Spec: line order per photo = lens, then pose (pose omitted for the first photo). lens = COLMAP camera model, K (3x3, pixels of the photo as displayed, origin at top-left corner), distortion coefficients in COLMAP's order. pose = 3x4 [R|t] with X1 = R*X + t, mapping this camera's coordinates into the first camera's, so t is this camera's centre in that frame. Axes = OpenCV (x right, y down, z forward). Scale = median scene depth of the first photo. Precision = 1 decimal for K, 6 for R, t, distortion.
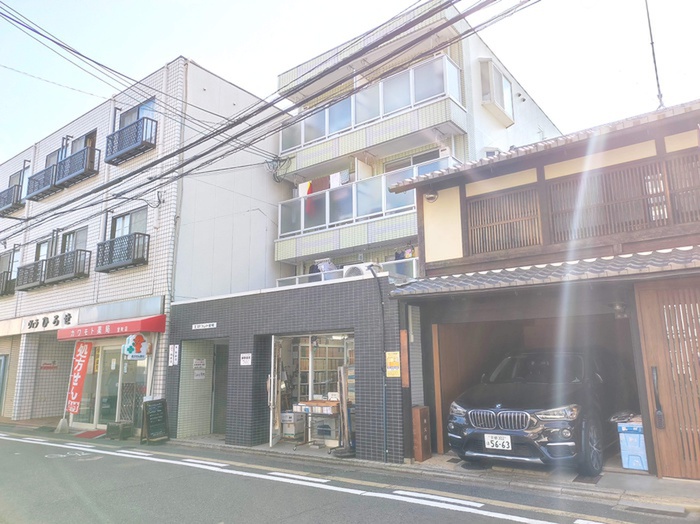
lens RADIAL K [[518.4, 0, 350.3], [0, 518.4, 262.4], [0, 0, 1]] dist [-0.001507, 0.000574]
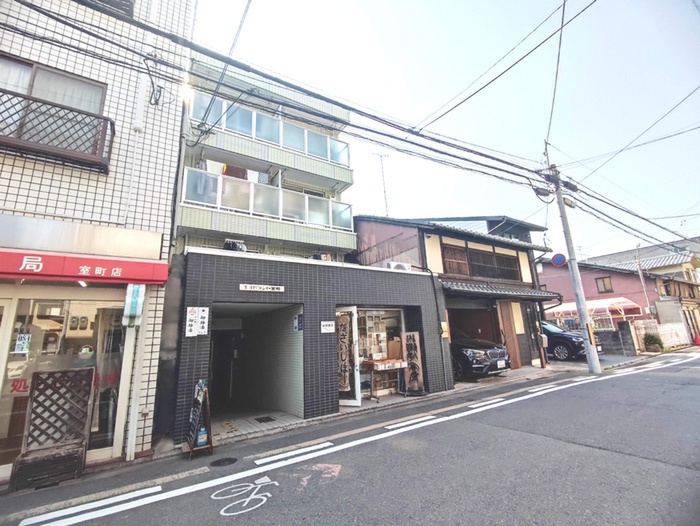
lens RADIAL K [[319.7, 0, 350.3], [0, 319.7, 259.8], [0, 0, 1]] dist [-0.000595, -0.000093]
pose [[0.320244, 0.222694, 0.920788, -0.728625], [-0.143150, 0.972192, -0.185340, 0.154287], [-0.936457, -0.072457, 0.343217, 0.687307]]
